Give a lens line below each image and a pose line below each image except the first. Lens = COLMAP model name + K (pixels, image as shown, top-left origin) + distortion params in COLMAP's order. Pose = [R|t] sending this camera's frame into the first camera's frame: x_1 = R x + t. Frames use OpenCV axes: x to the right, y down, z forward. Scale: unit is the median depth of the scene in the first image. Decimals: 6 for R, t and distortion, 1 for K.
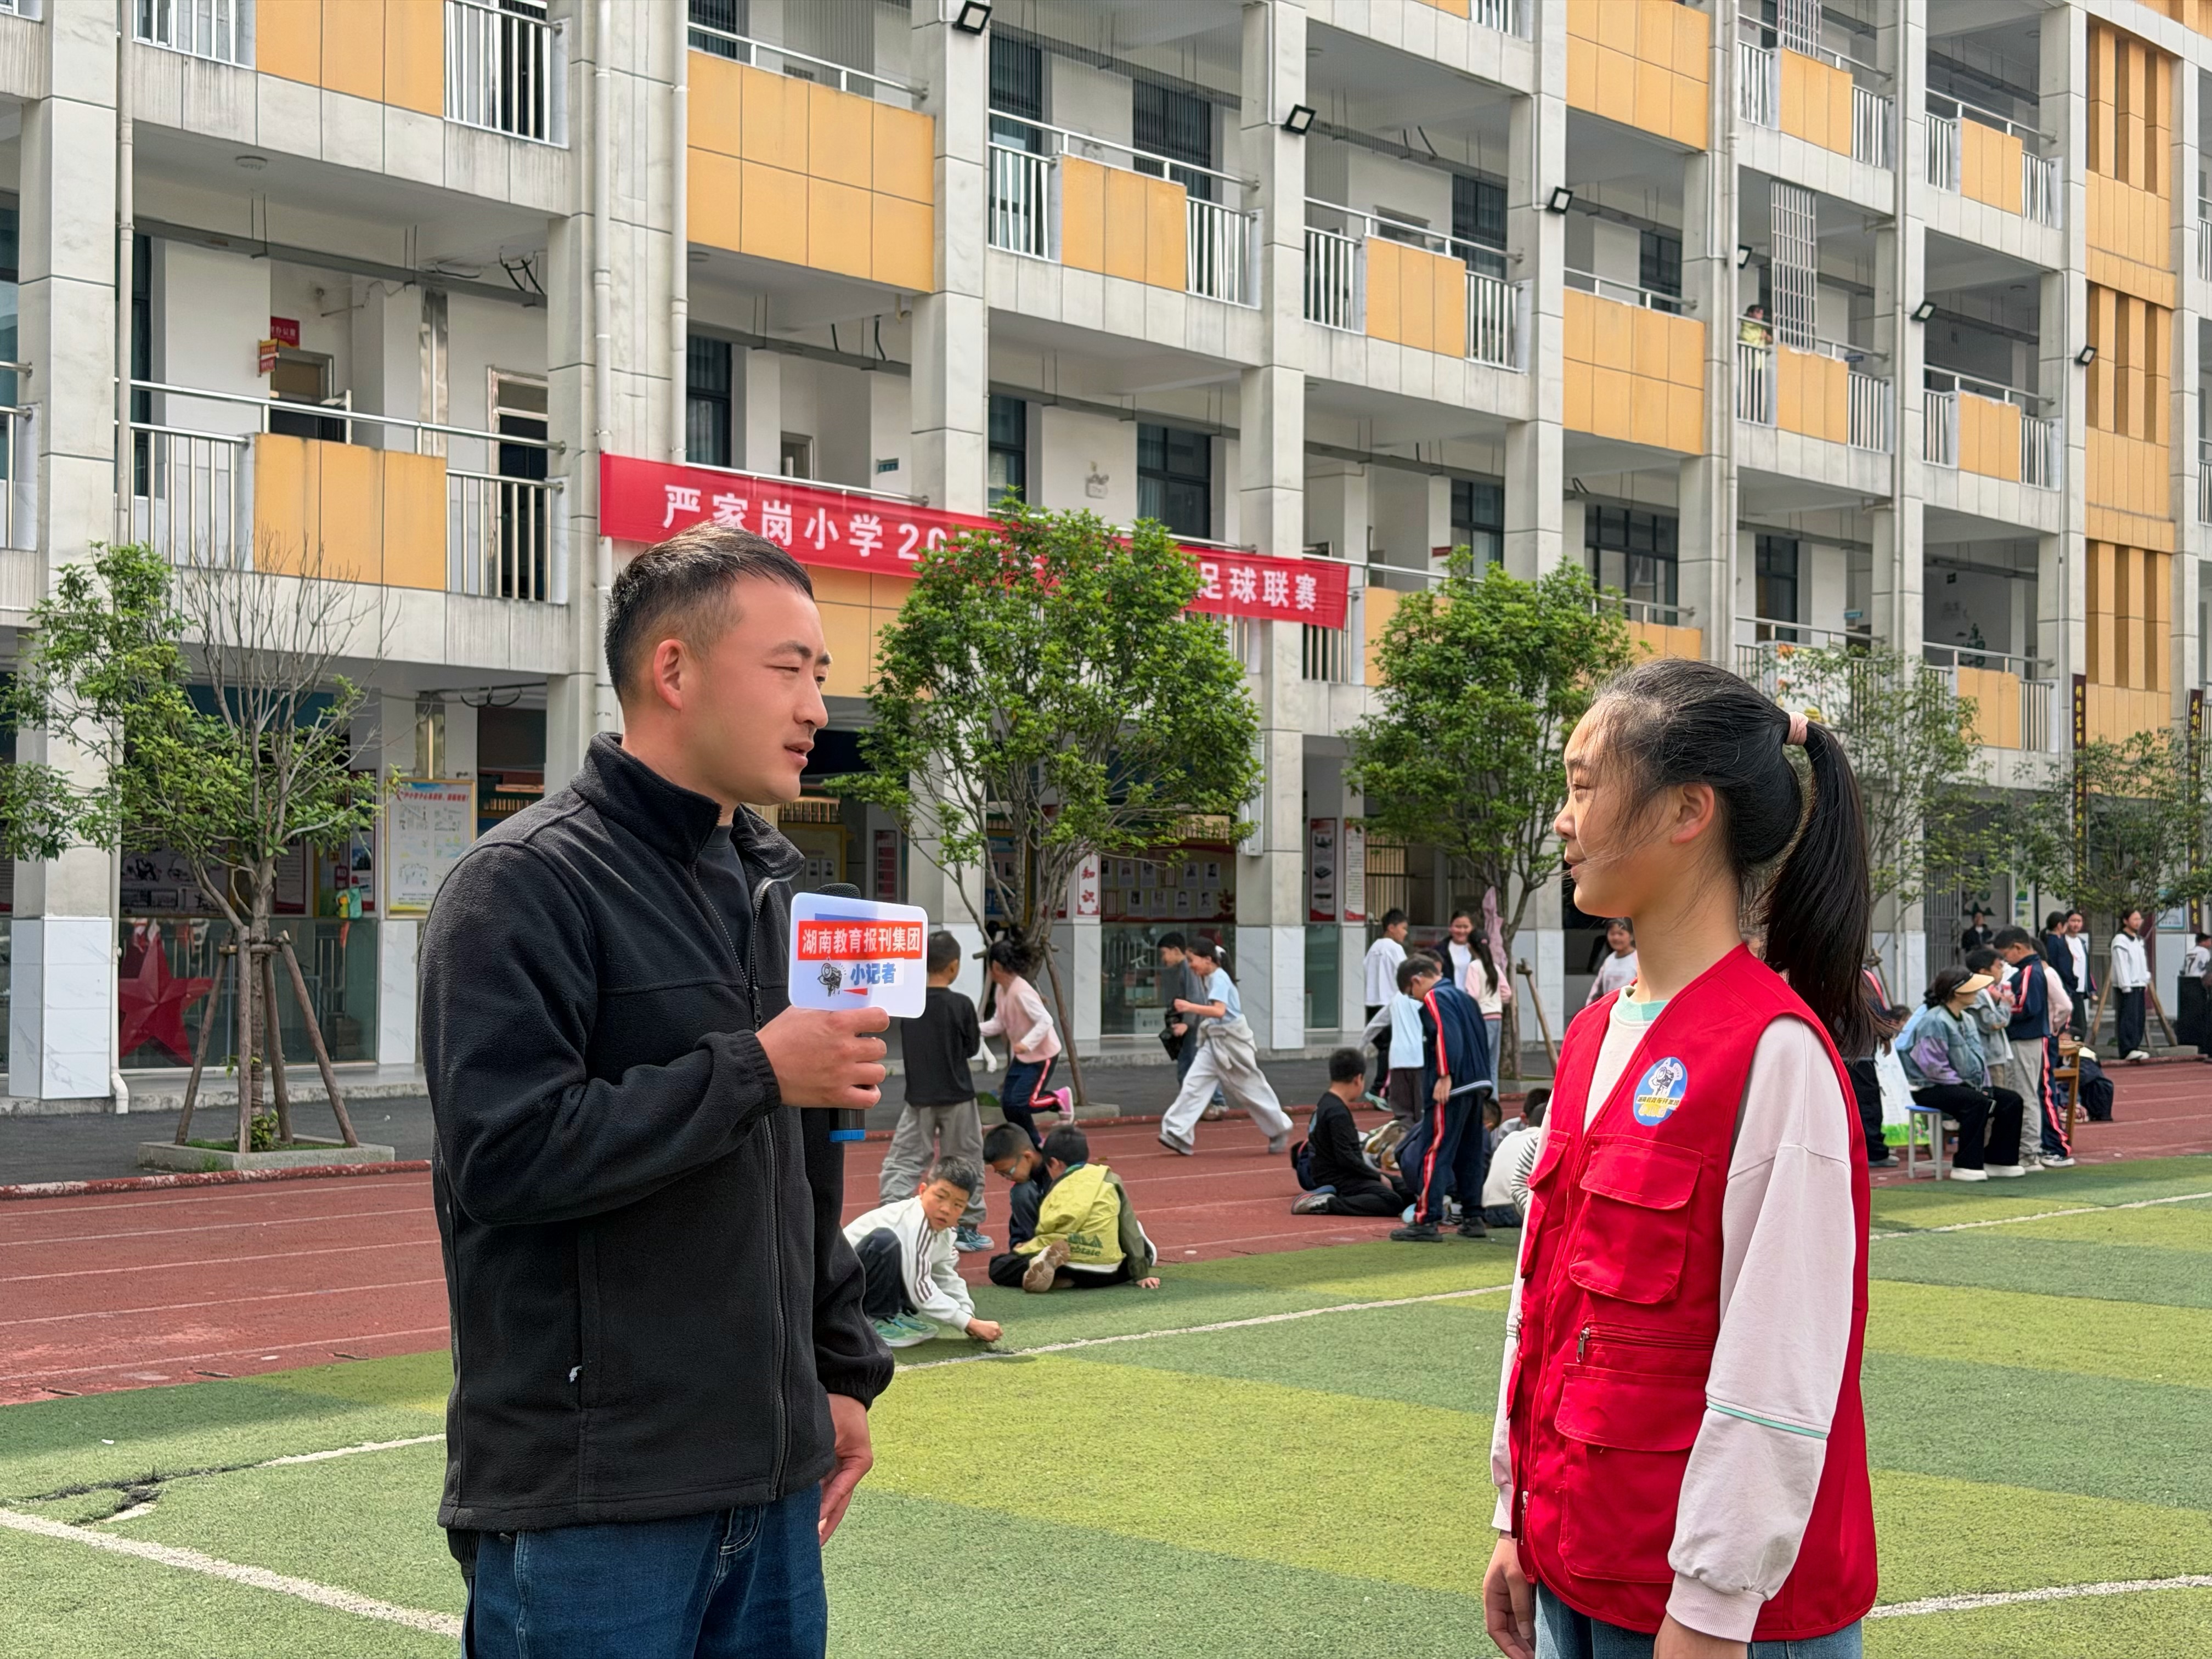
lens RADIAL K [[3041.1, 0, 1107.8], [0, 3041.1, 822.9], [0, 0, 1]] dist [0.102479, 0.000000]
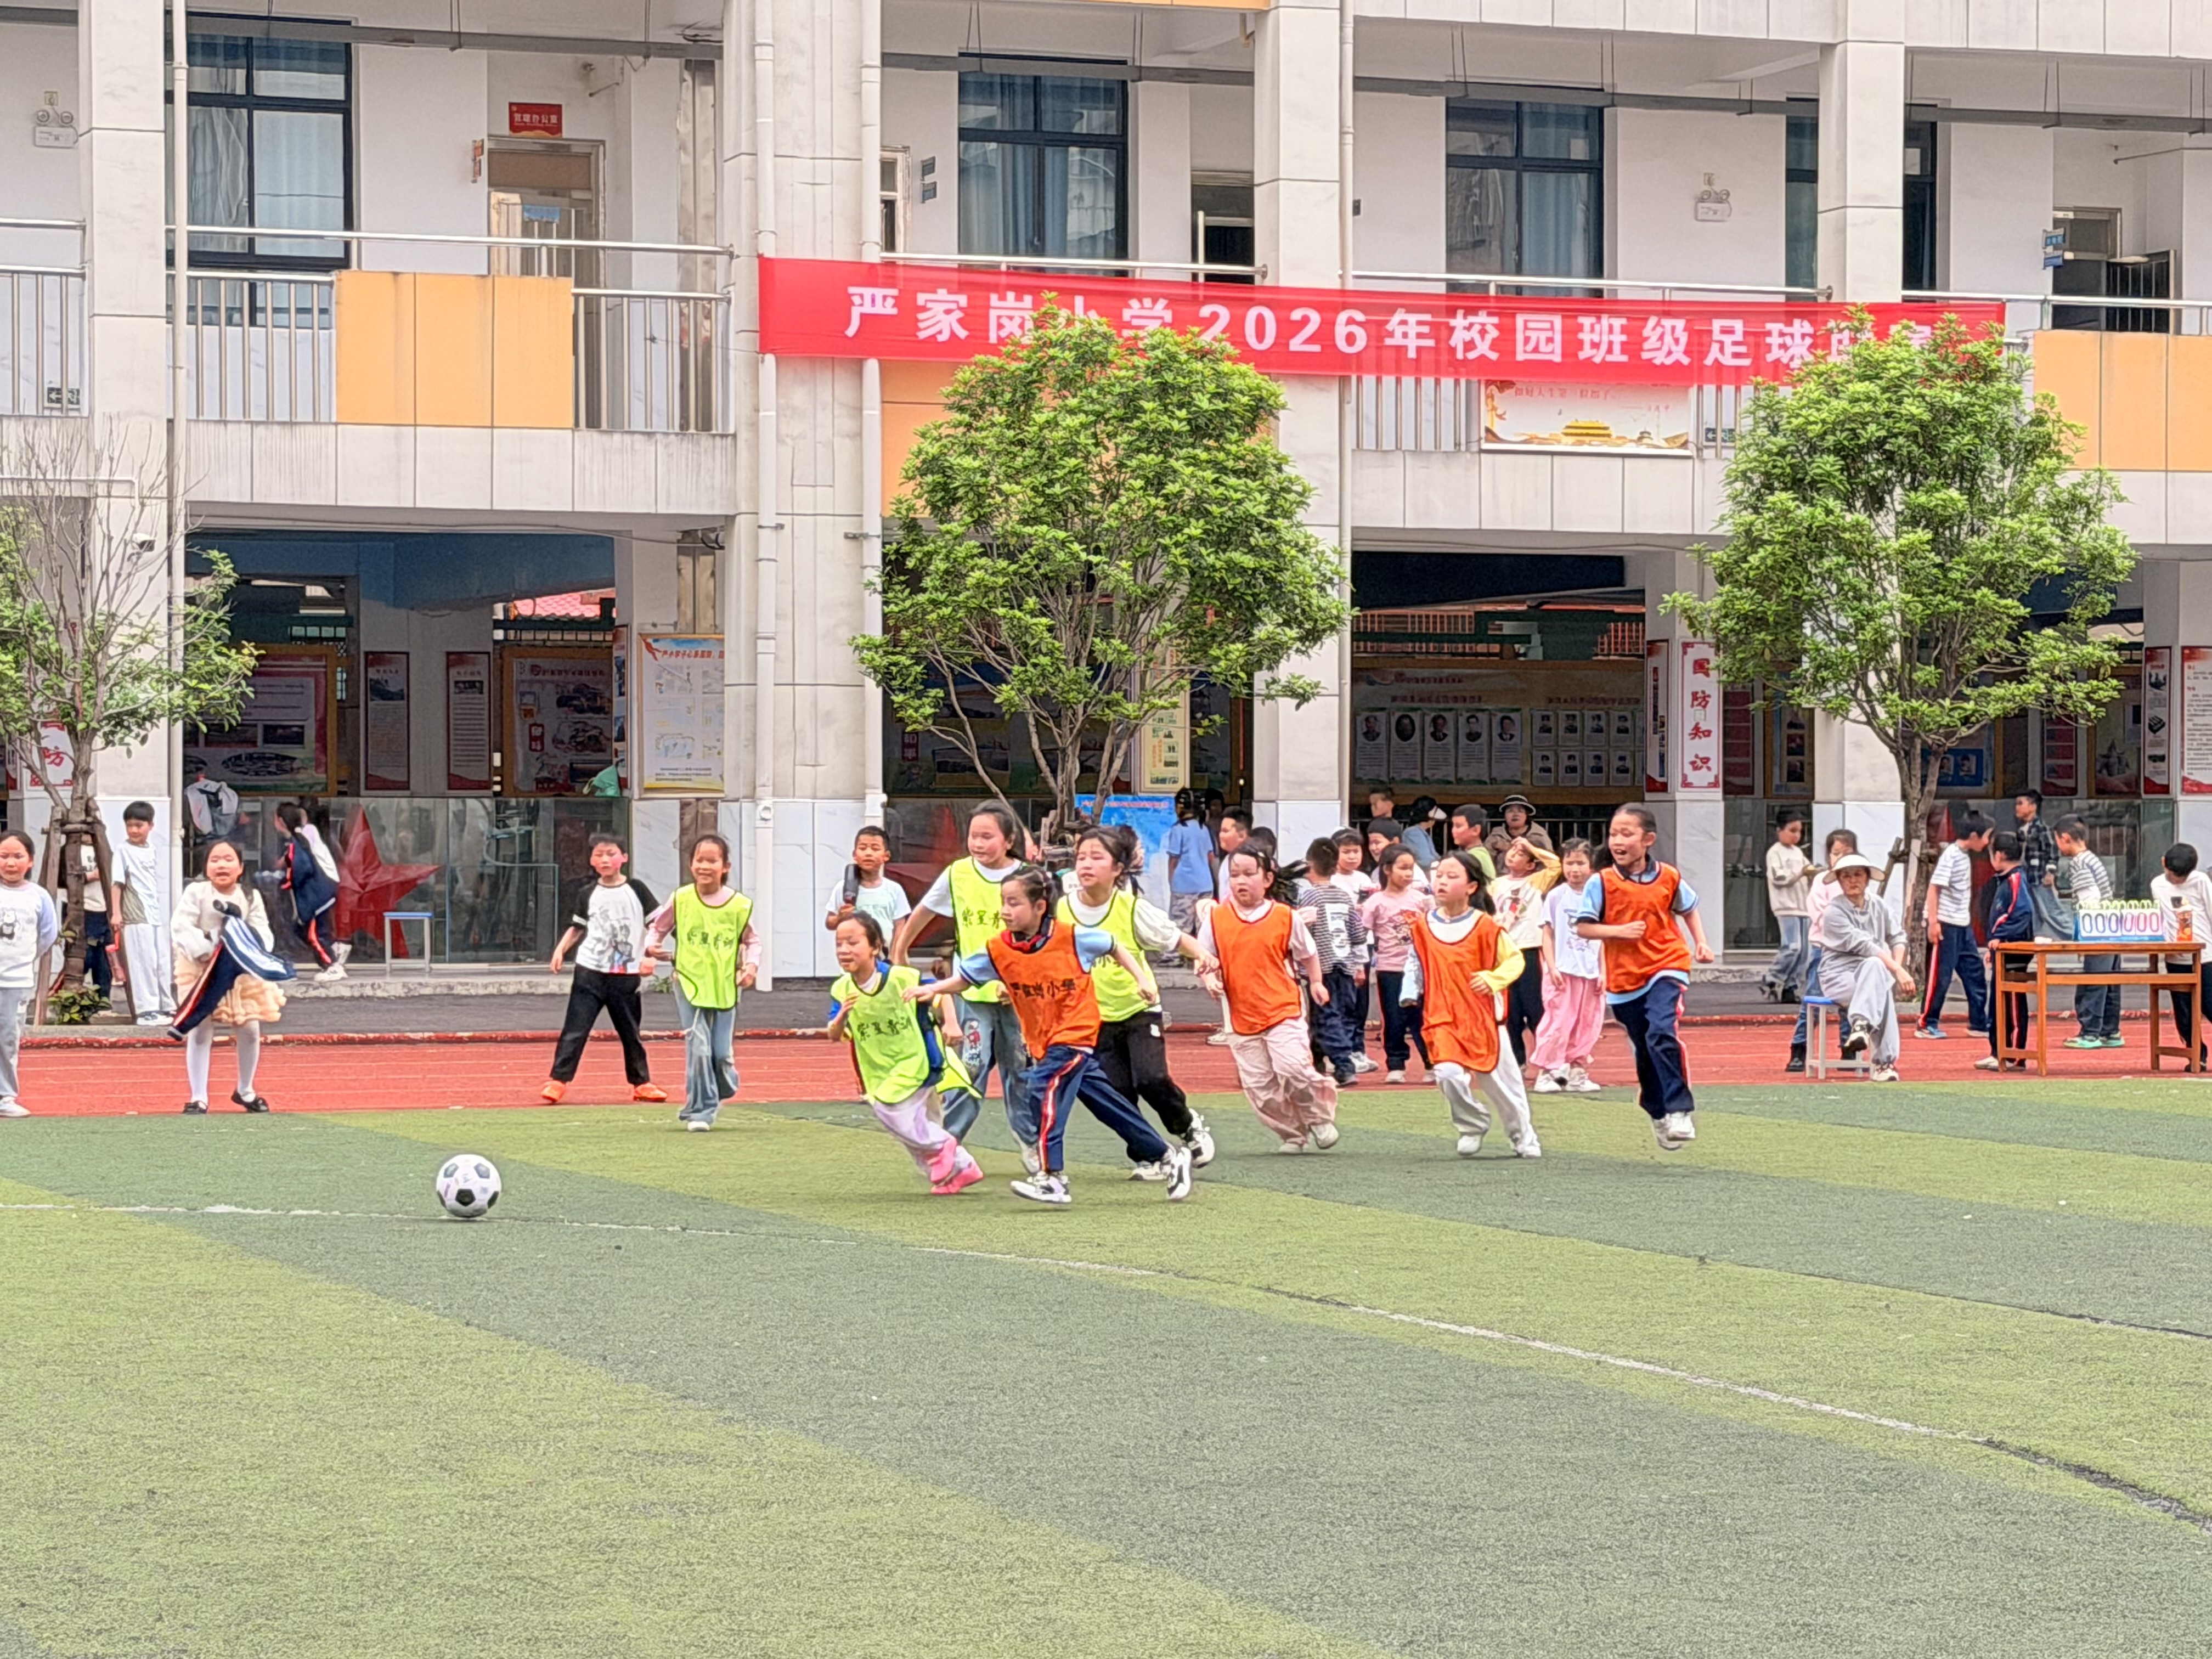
lens RADIAL K [[5430.1, 0, 1097.0], [0, 5430.1, 828.1], [0, 0, 1]] dist [0.085850, 0.000000]
pose [[0.897410, -0.003033, -0.441188, 0.477516], [0.019511, 0.999271, 0.032818, -0.006734], [0.440767, -0.038059, 0.896815, -0.272465]]
